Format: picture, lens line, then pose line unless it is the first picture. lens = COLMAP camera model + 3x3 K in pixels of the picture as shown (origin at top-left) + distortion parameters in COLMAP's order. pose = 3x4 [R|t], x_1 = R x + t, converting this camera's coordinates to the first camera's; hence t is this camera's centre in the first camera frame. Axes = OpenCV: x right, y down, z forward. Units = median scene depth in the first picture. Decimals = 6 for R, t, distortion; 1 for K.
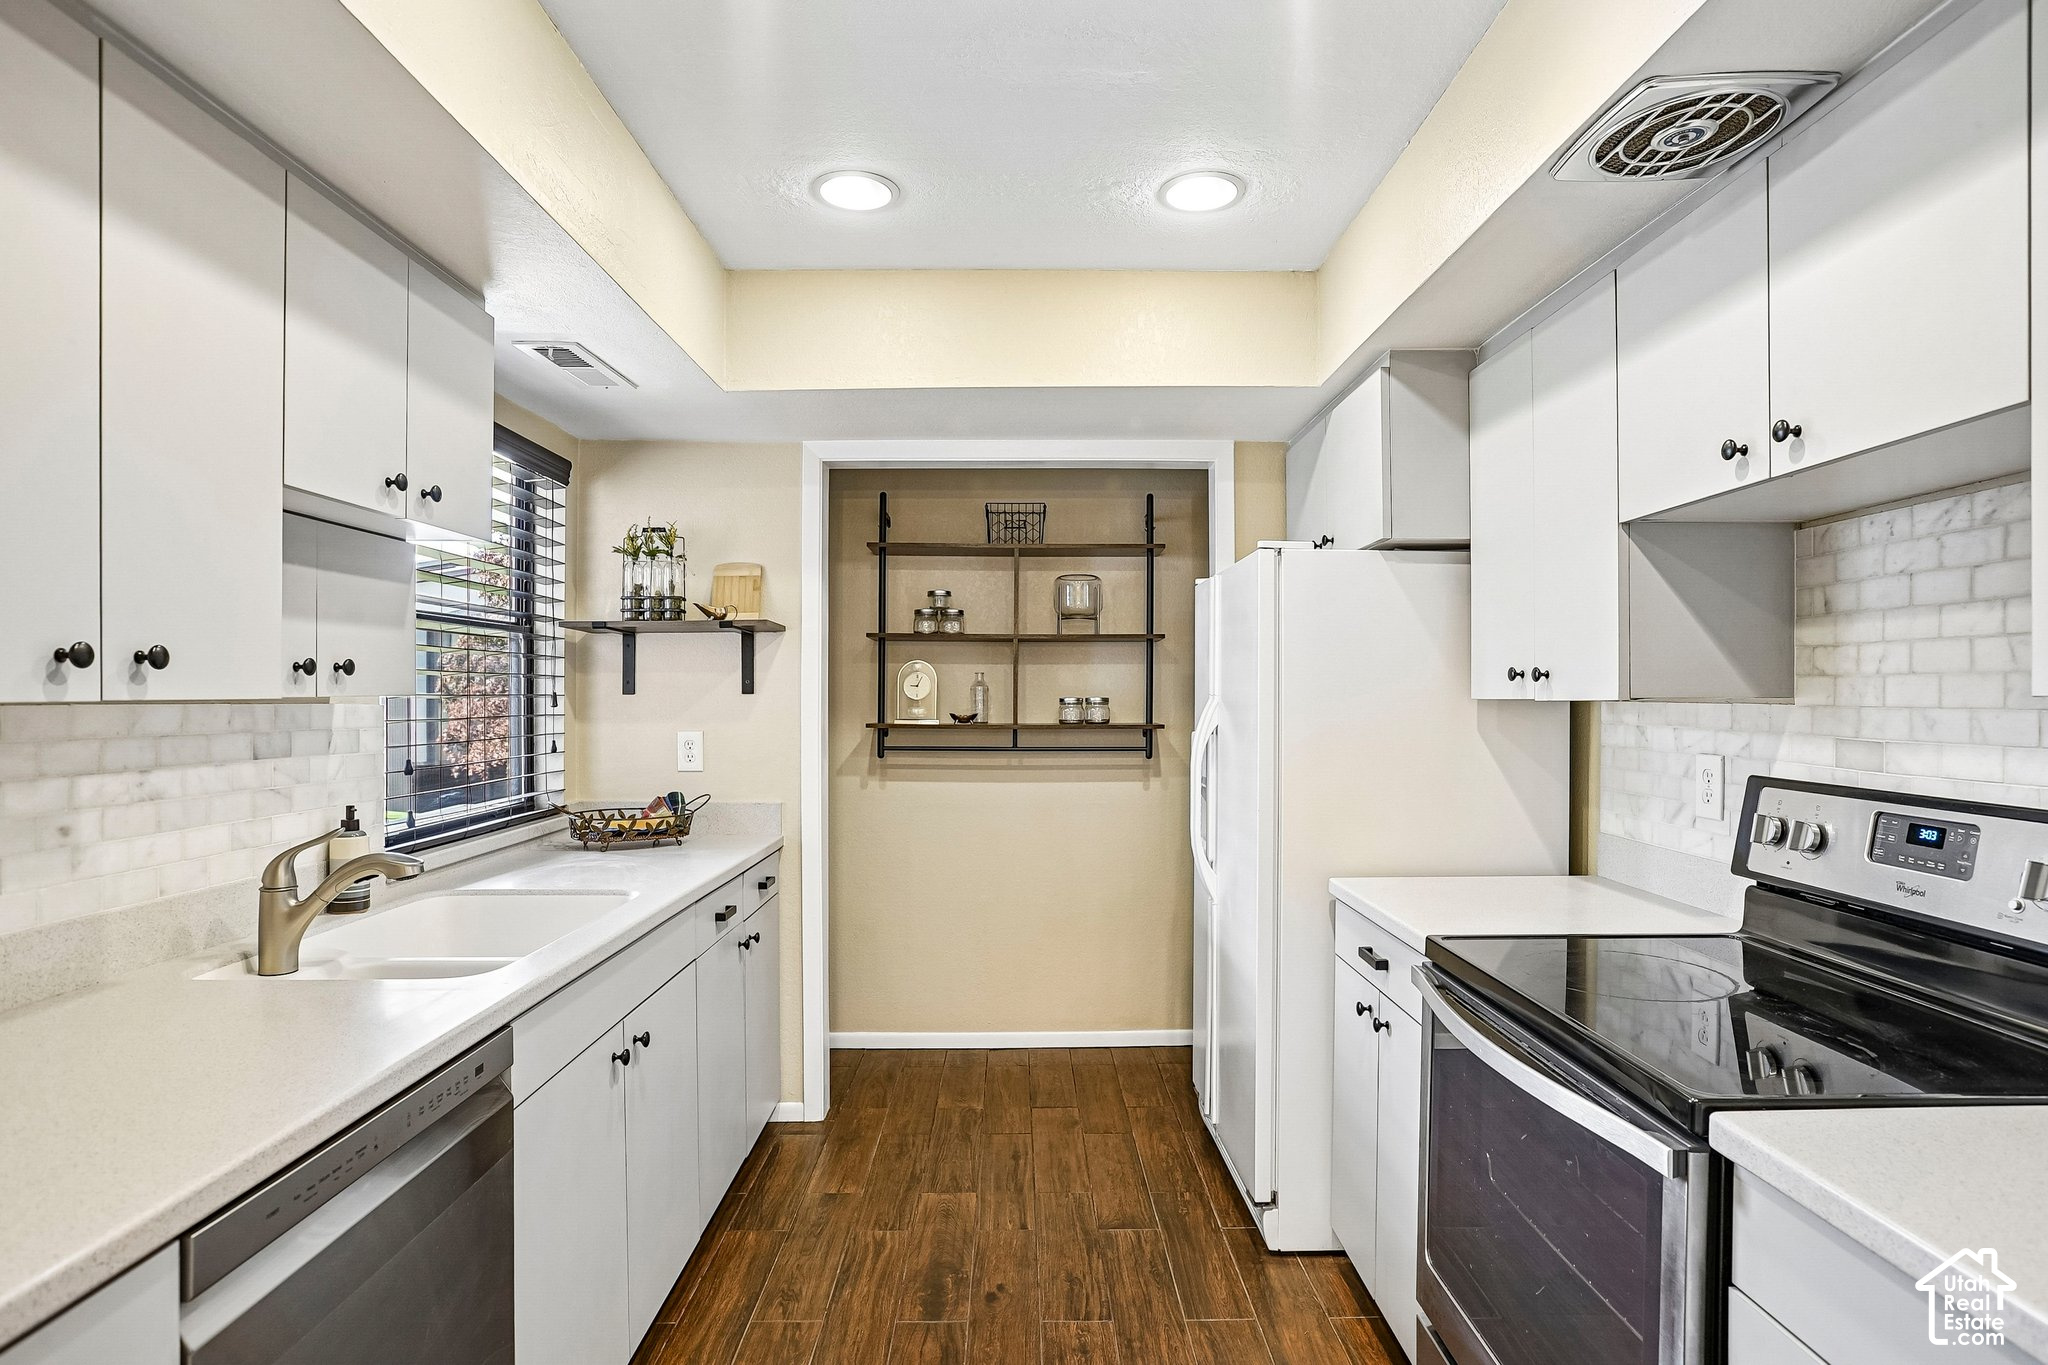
lens RADIAL K [[1068.1, 0, 1060.2], [0, 1068.1, 702.0], [0, 0, 1]] dist [-0.046292, 0.033508]
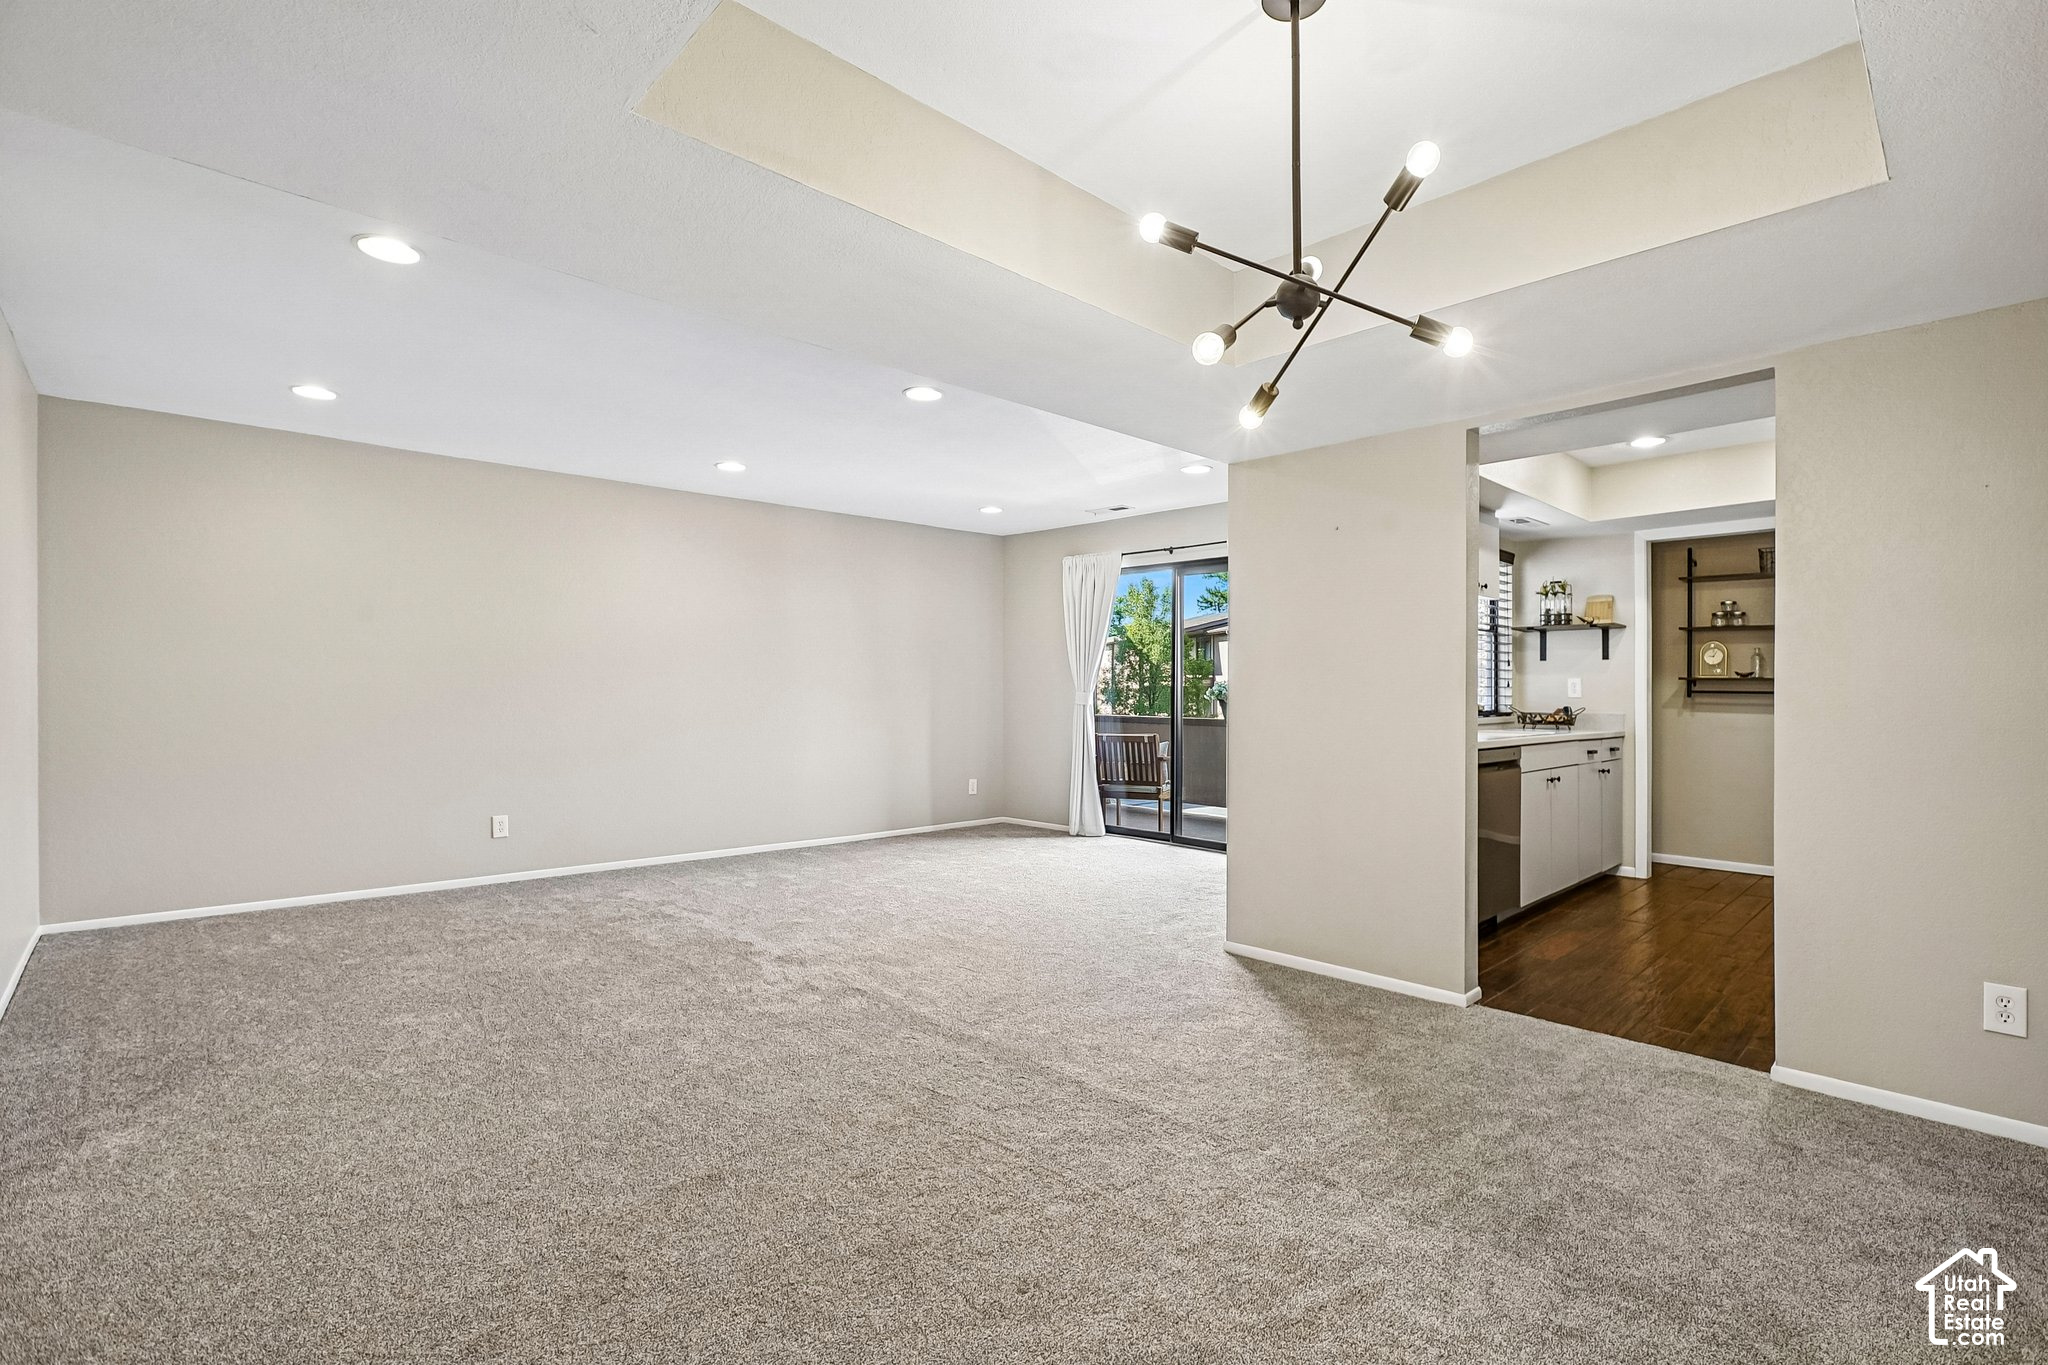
lens RADIAL K [[939.6, 0, 1018.4], [0, 939.6, 673.4], [0, 0, 1]] dist [-0.068228, 0.031173]
pose [[0.646575, -0.007282, -0.762816, 0.398716], [-0.016893, 0.999573, -0.023861, 0.099768], [0.762663, 0.028315, 0.646175, -1.231721]]
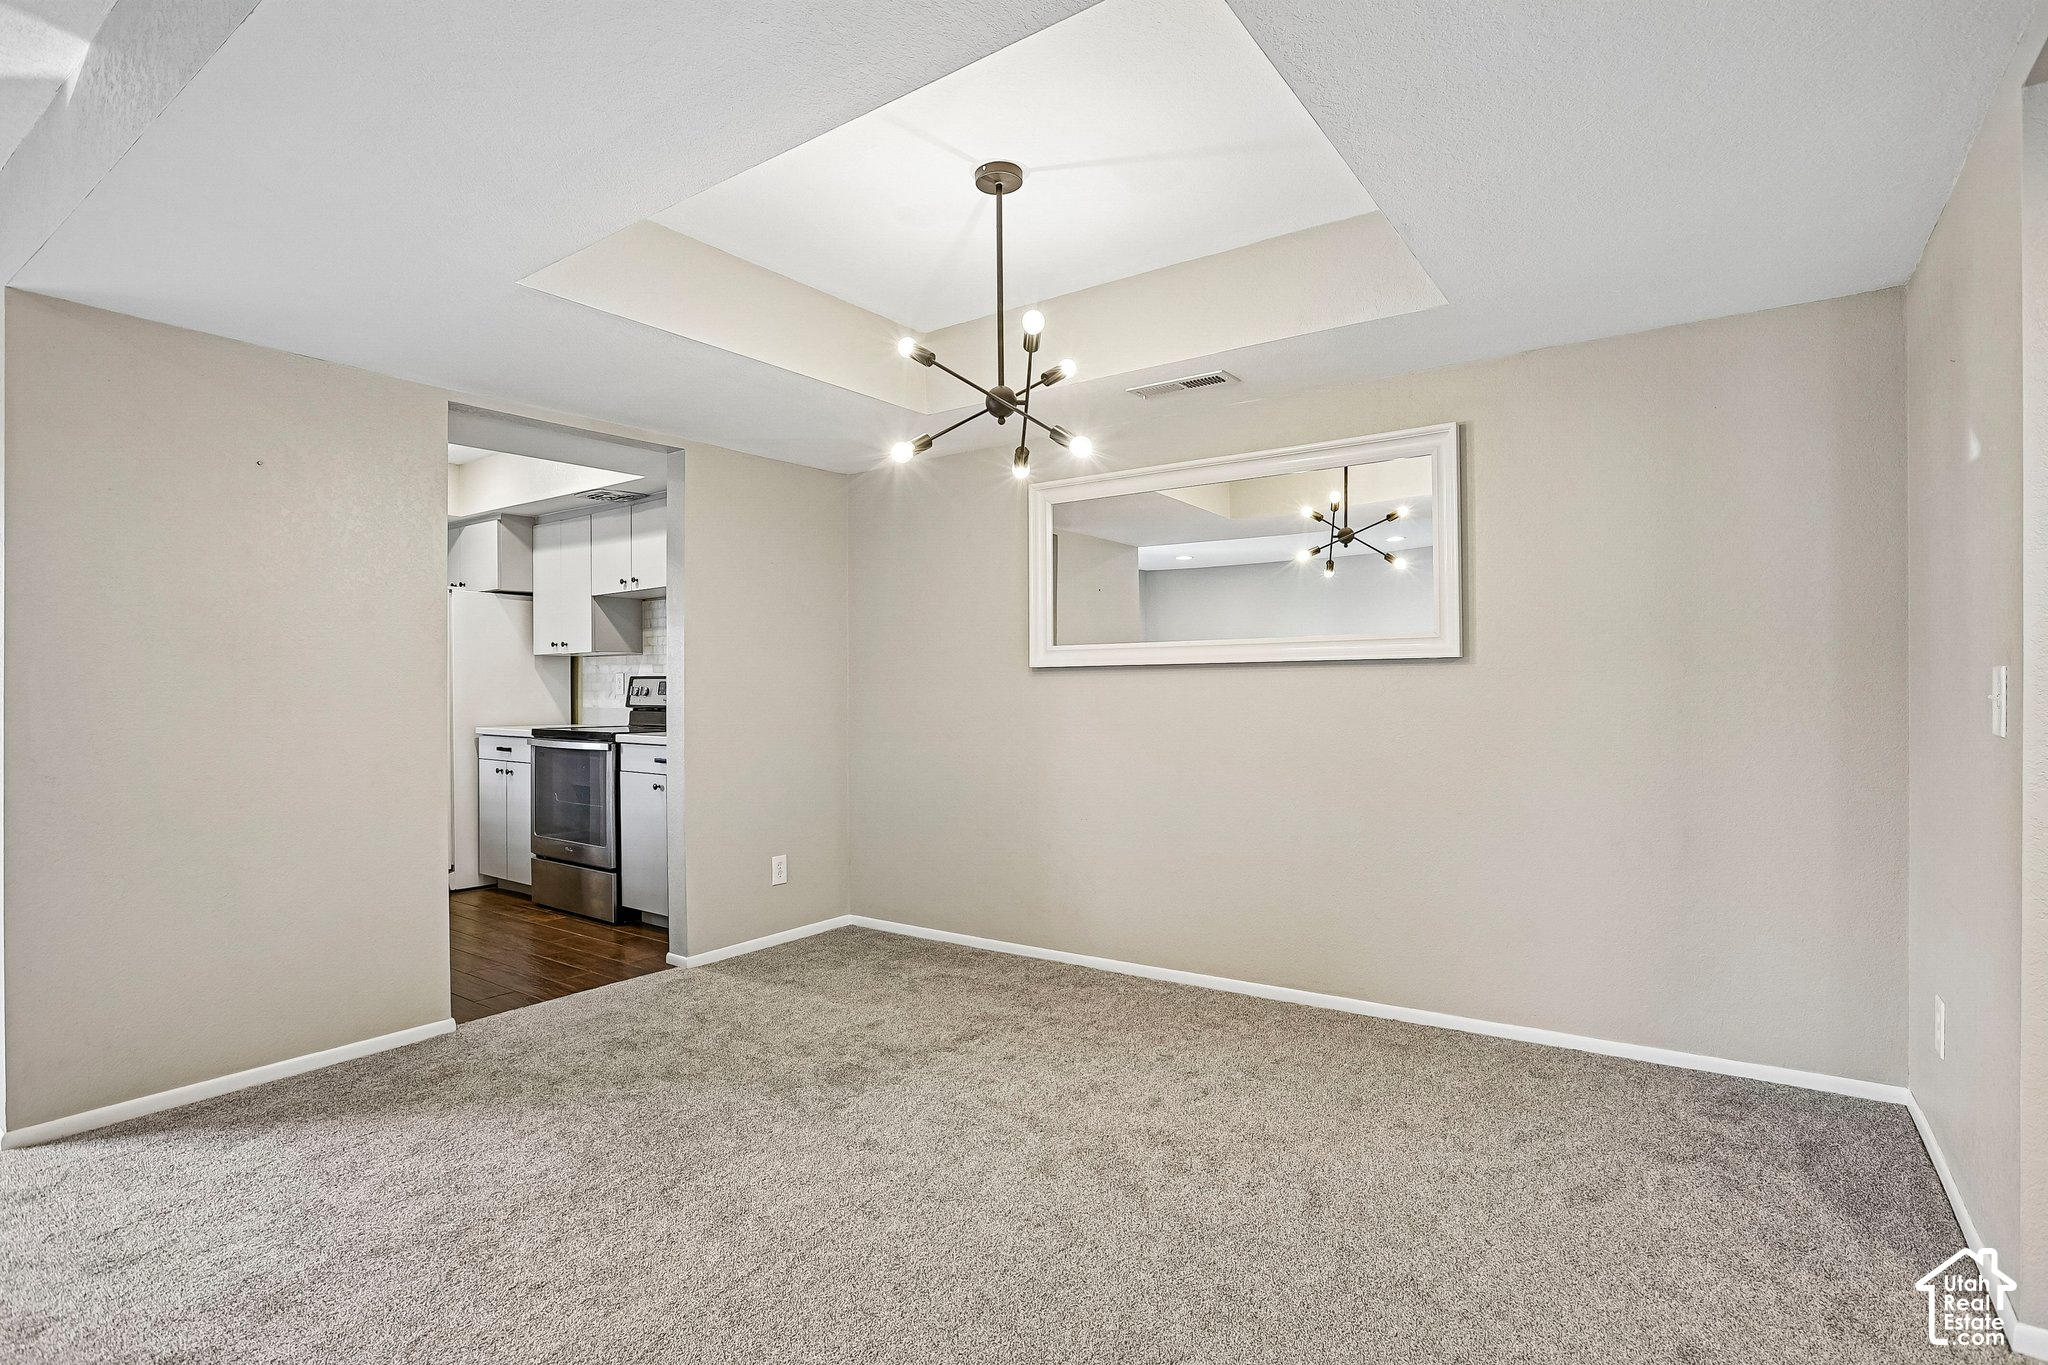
lens RADIAL K [[1002.9, 0, 1024.0], [0, 1002.9, 682.5], [0, 0, 1]] dist [-0.039281, 0.000370]
pose [[0.608280, 0.002879, 0.793717, -0.729249], [0.011429, 0.999858, -0.012386, 0.098452], [-0.793640, 0.016606, 0.608161, -1.277077]]
